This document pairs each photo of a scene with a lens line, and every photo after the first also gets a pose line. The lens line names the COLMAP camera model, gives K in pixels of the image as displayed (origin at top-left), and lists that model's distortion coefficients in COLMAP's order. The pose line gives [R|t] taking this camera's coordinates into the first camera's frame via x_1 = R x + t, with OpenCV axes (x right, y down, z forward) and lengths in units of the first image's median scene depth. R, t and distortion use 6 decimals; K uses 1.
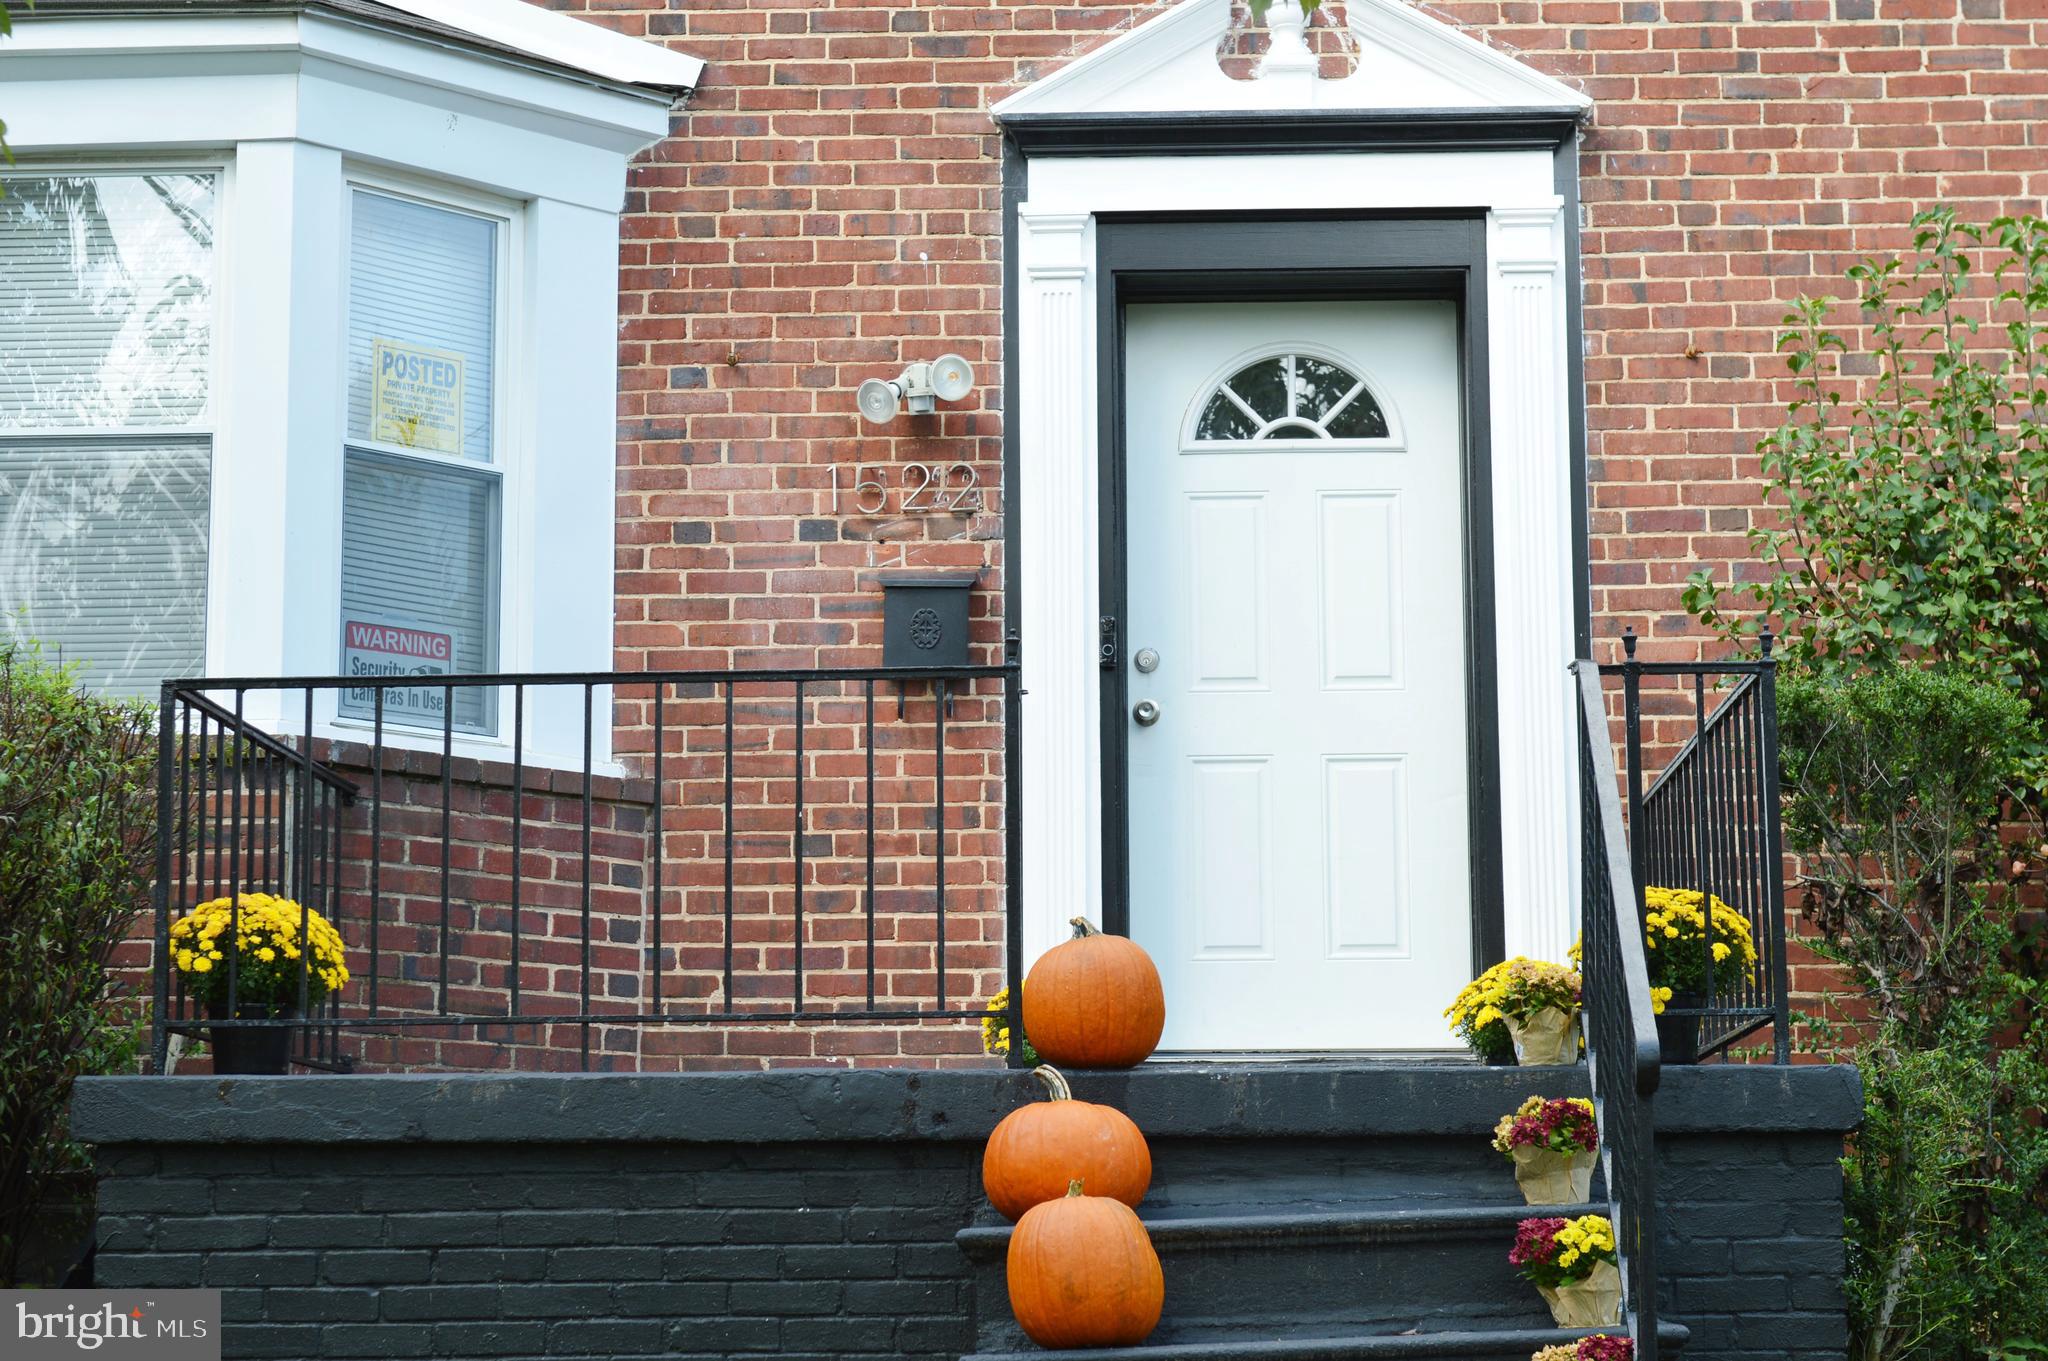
lens RADIAL K [[4015.8, 0, 1024.0], [0, 4015.8, 680.5], [0, 0, 1]] dist [0.037291, -0.146971]
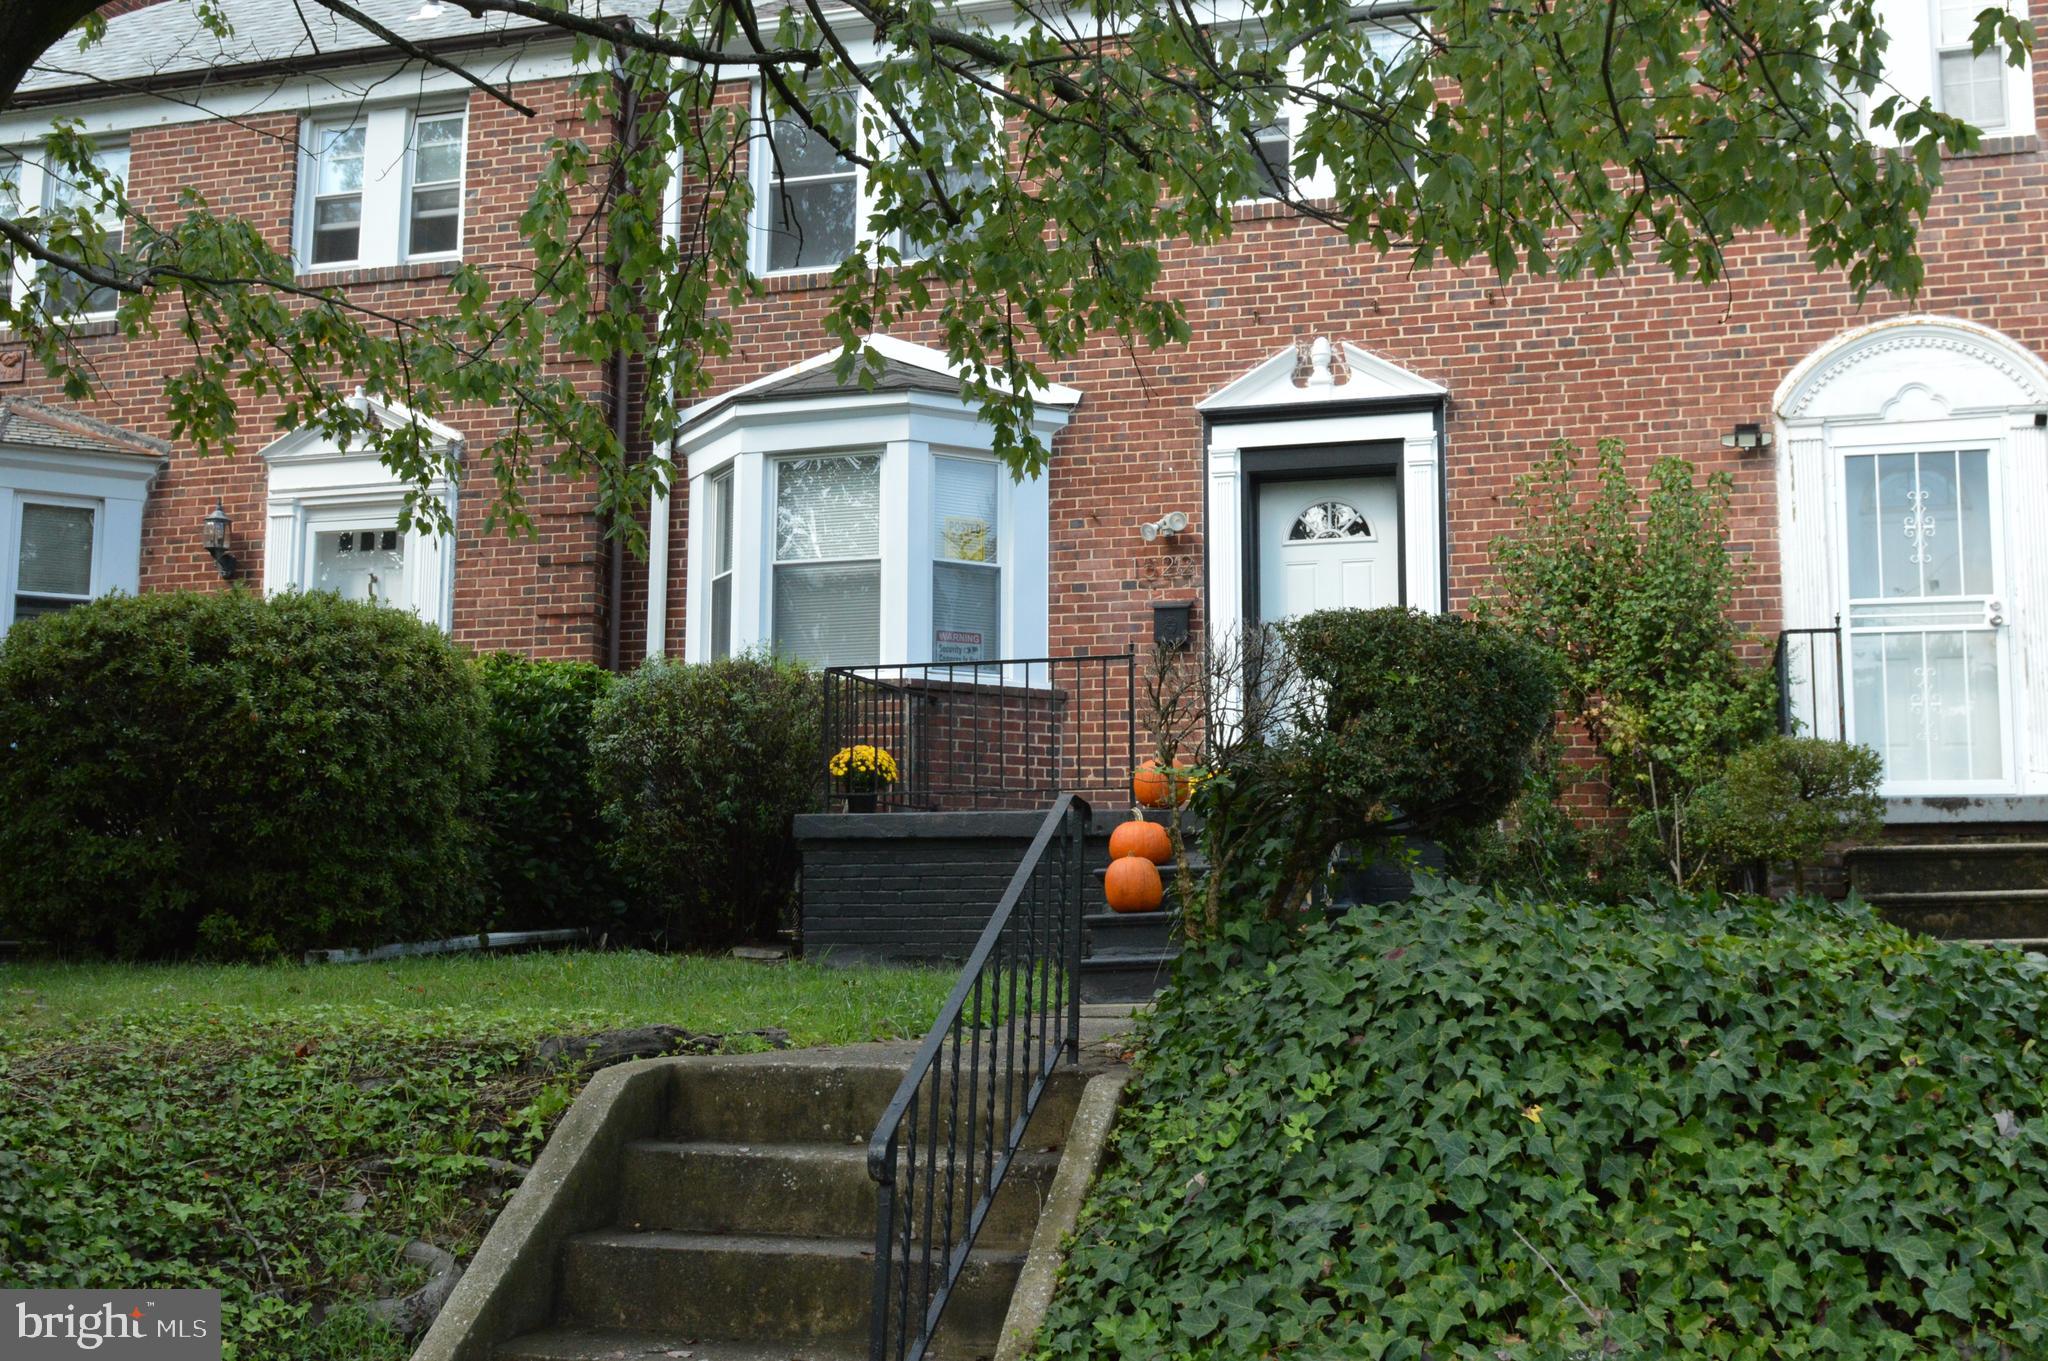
lens RADIAL K [[2152.4, 0, 1024.0], [0, 2152.4, 680.5], [0, 0, 1]] dist [-0.012078, 0.002264]
pose [[0.967722, -0.023892, -0.250883, 0.211739], [0.034694, 0.998648, 0.038719, -0.032481], [0.249619, -0.046174, 0.967243, -0.275510]]
